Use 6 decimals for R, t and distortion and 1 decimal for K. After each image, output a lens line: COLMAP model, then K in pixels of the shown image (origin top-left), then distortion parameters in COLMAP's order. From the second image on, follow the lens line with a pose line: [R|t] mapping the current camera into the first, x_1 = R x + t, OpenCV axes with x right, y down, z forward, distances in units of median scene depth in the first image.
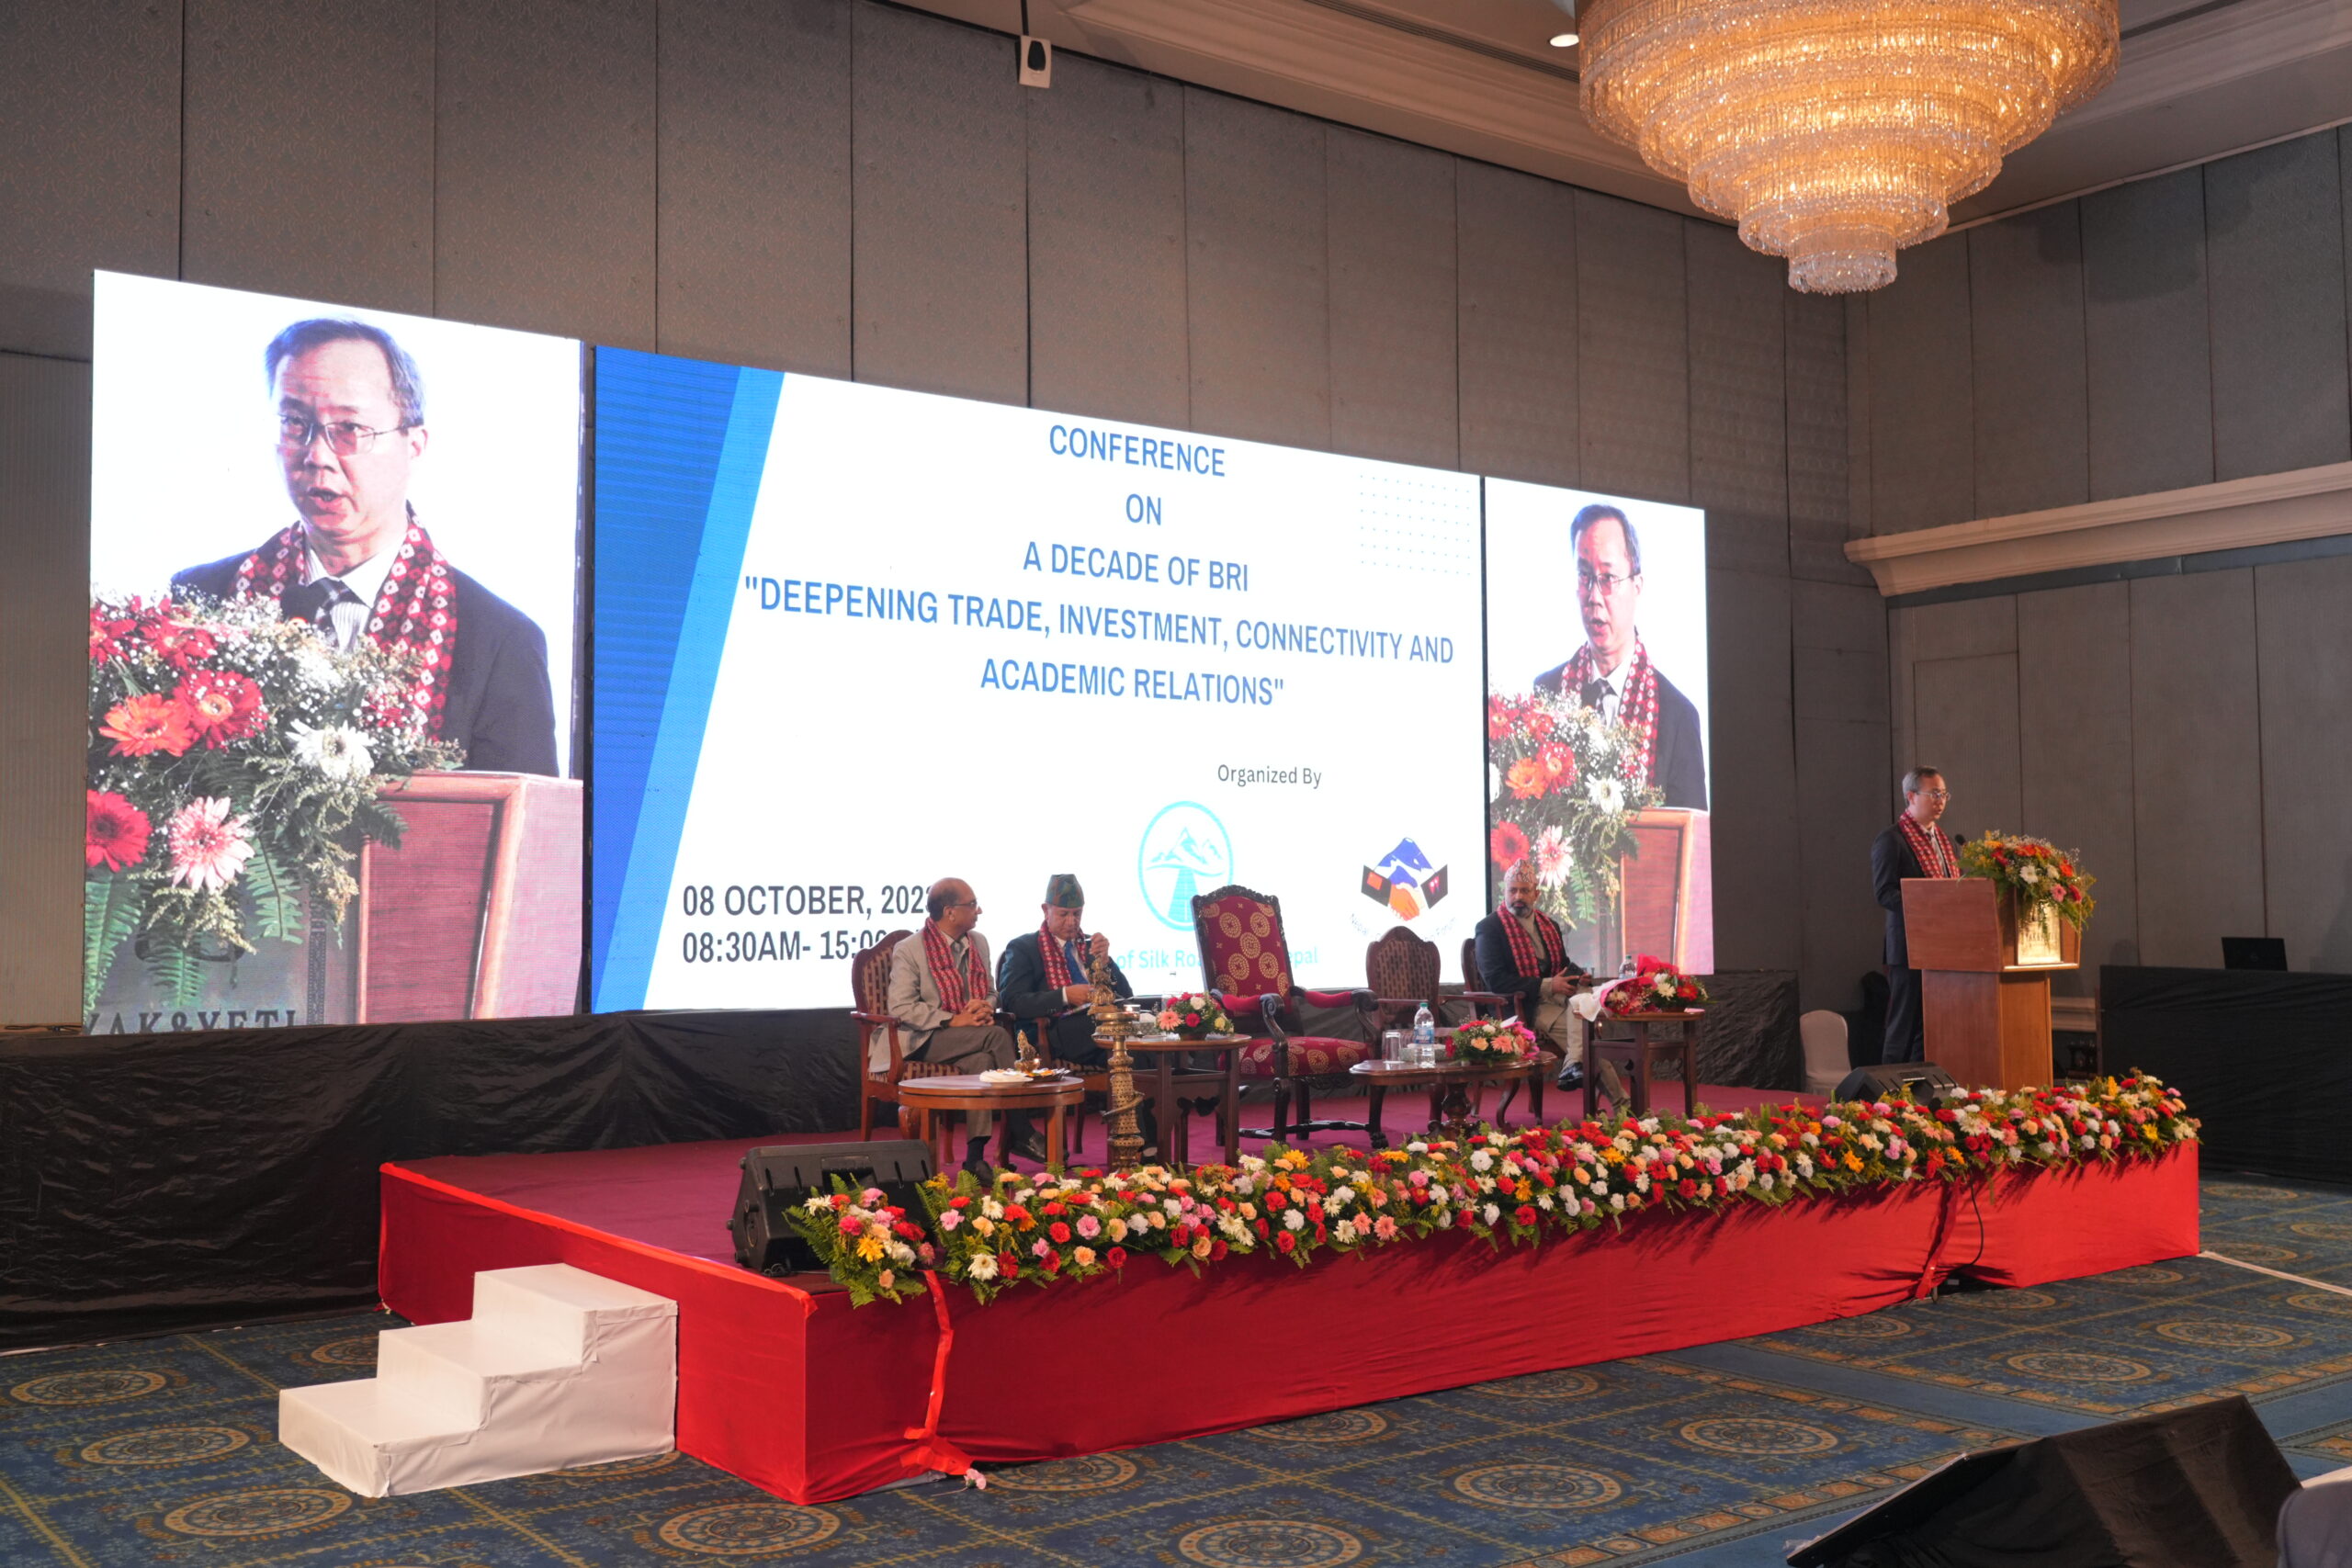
lens RADIAL K [[2244.6, 0, 1176.0], [0, 2244.6, 784.0], [0, 0, 1]] dist [0.044472, -0.001496]
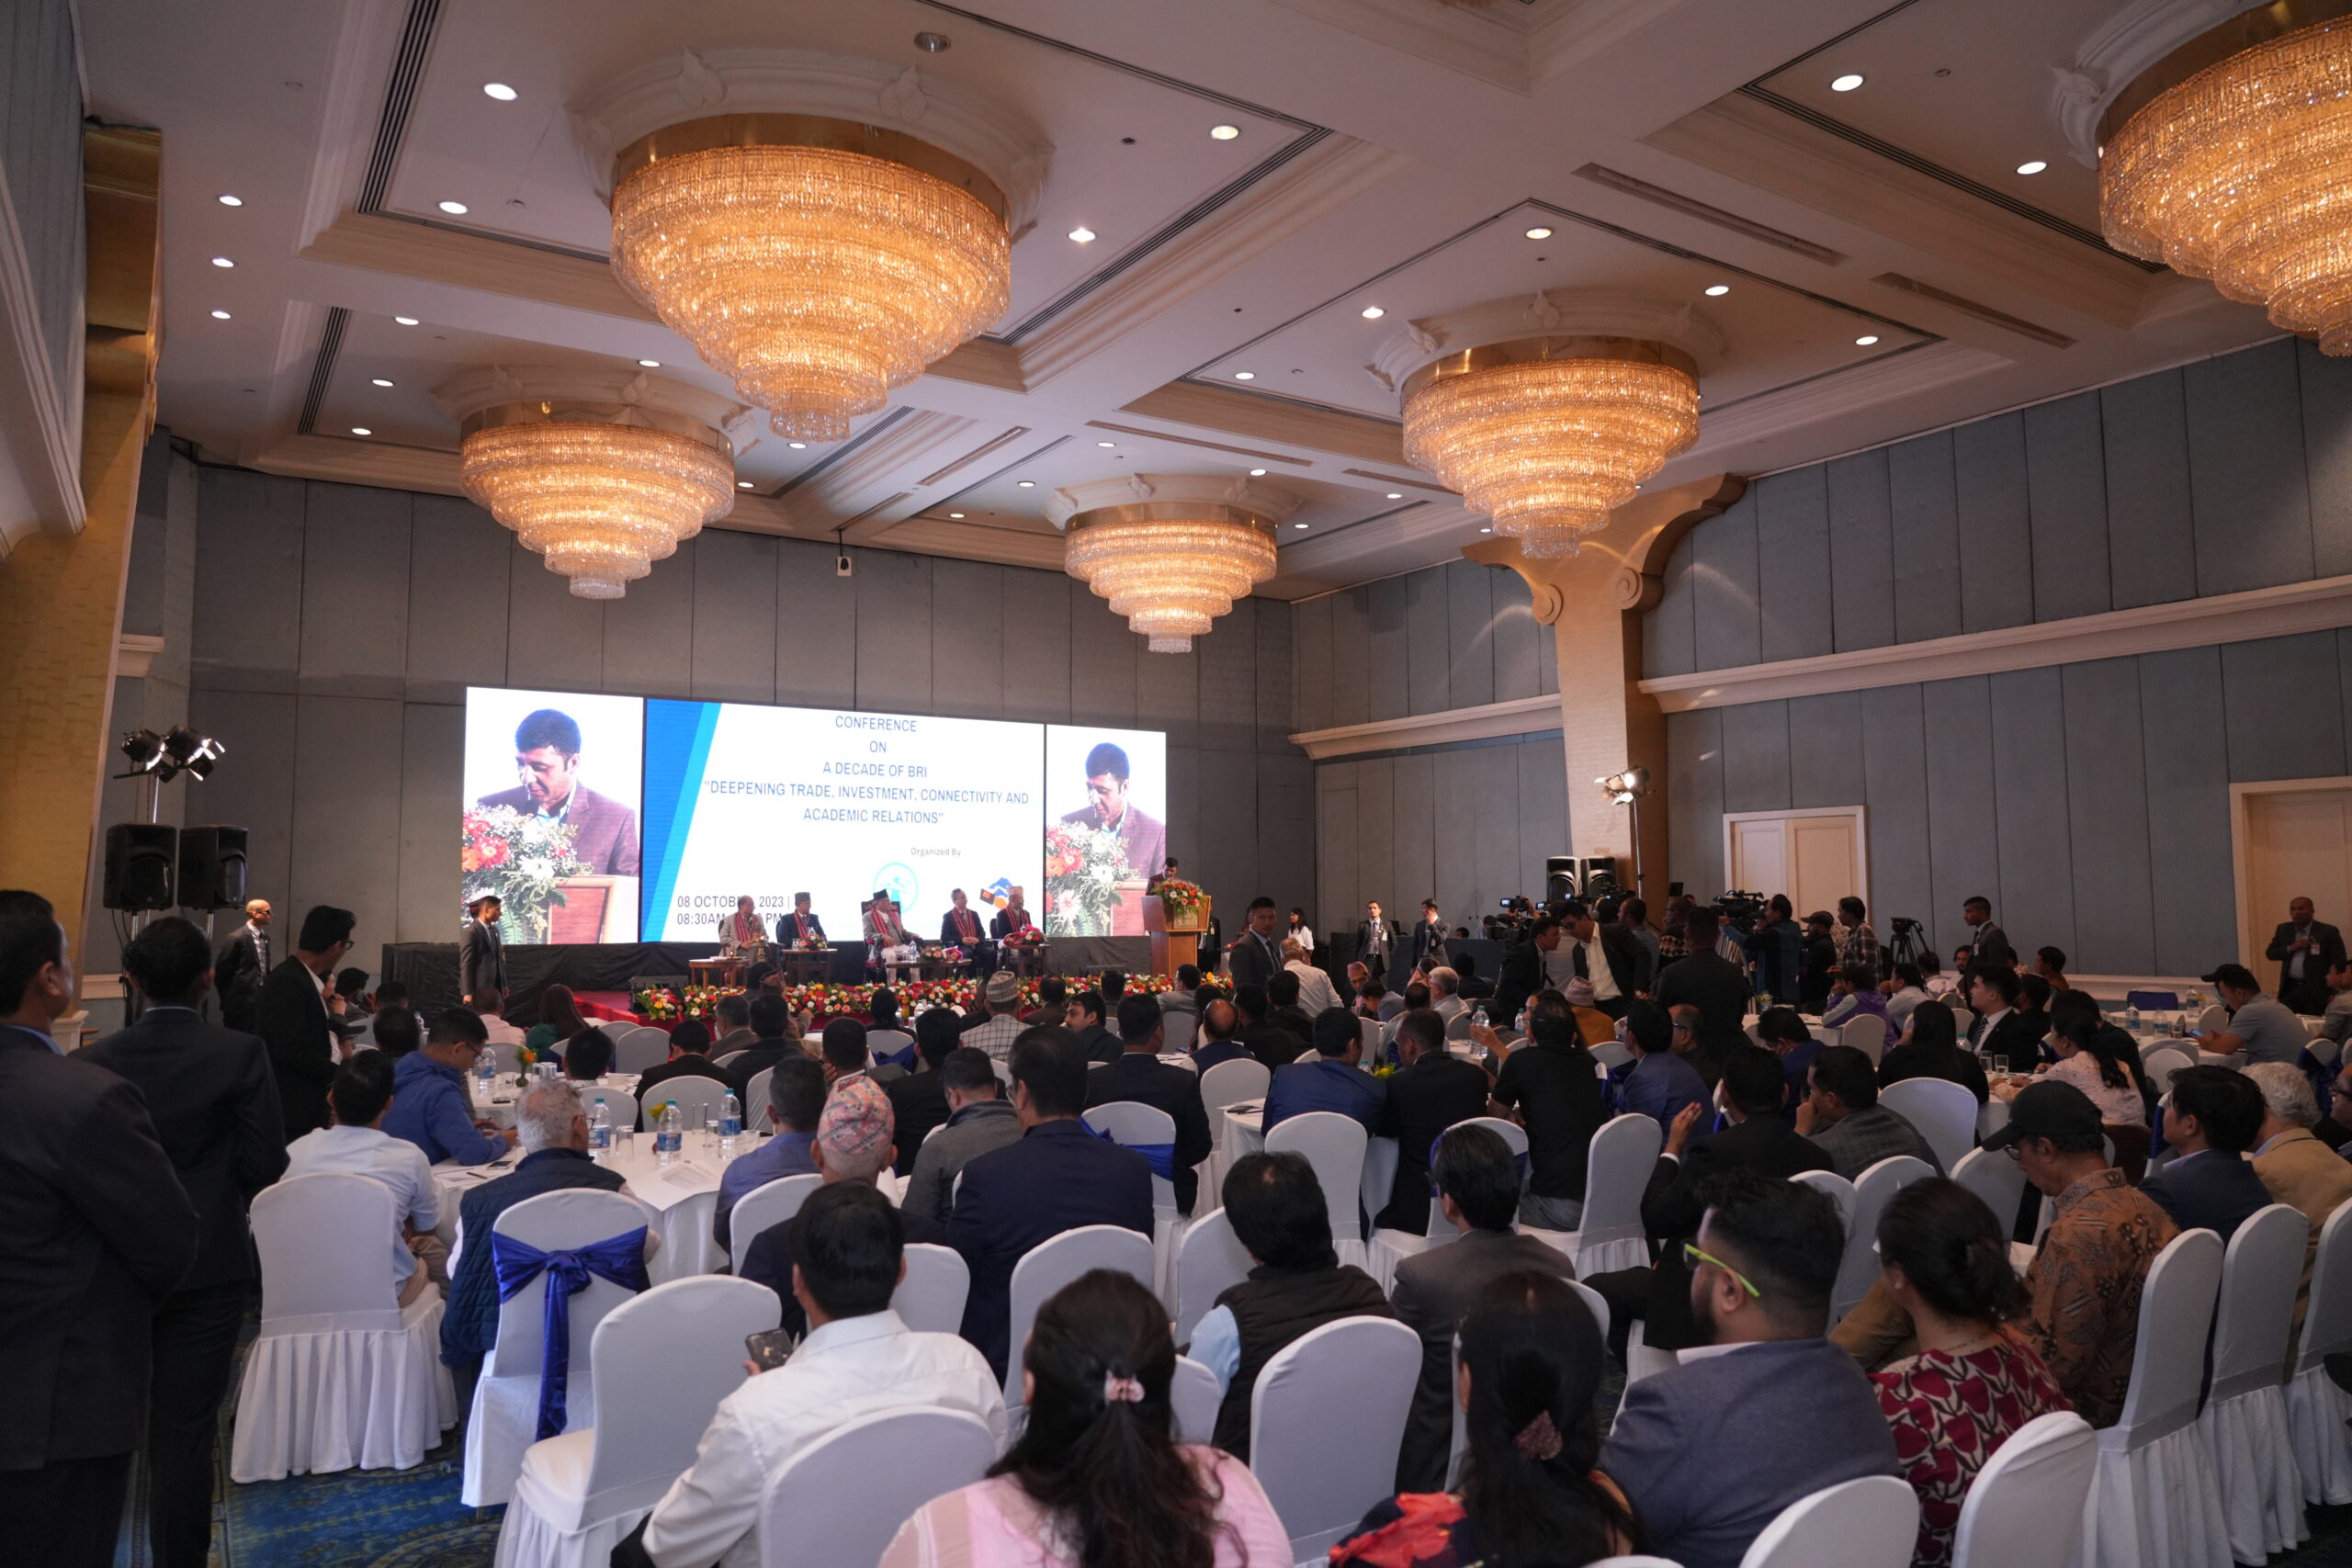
lens RADIAL K [[1560.3, 0, 1176.0], [0, 1560.3, 784.0], [0, 0, 1]] dist [-0.002231, -0.000060]
pose [[0.997046, 0.000656, -0.076809, 0.467750], [-0.002225, 0.999791, -0.020340, -0.047246], [0.076779, 0.020451, 0.996838, -0.740864]]
